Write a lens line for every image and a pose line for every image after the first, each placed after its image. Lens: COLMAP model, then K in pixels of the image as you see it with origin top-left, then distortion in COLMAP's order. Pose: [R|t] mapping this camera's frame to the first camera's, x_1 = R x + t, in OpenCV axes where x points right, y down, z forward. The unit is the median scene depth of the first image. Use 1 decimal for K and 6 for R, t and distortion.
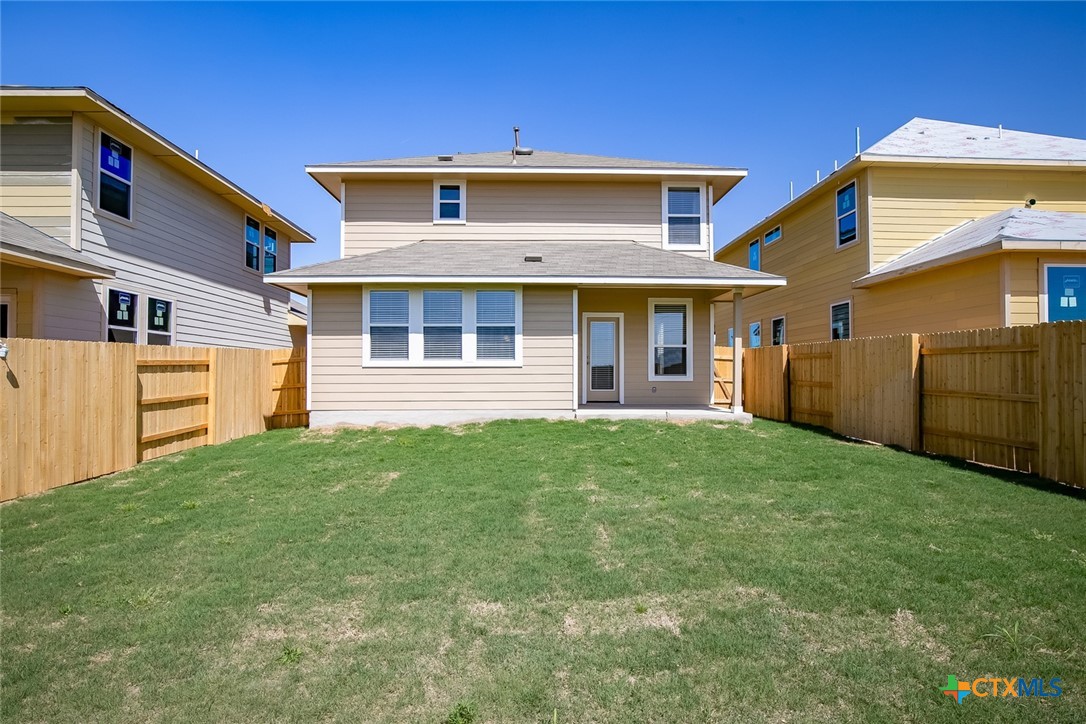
lens RADIAL K [[576.1, 0, 541.7], [0, 576.1, 362.0], [0, 0, 1]] dist [-0.019642, 0.000319]
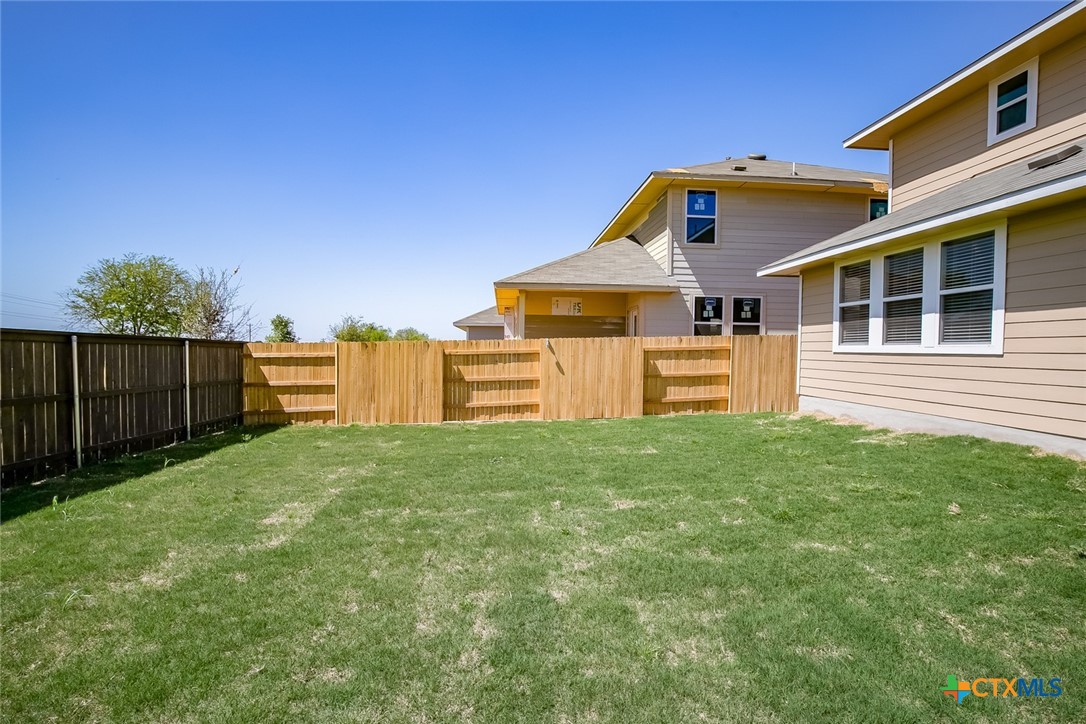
lens RADIAL K [[515.7, 0, 541.3], [0, 515.7, 365.0], [0, 0, 1]] dist [-0.001423, 0.000080]
pose [[0.040690, 0.037856, -0.998454, 0.491578], [0.016565, 0.999119, 0.038556, -0.011152], [0.999034, -0.018109, 0.040027, 0.502046]]
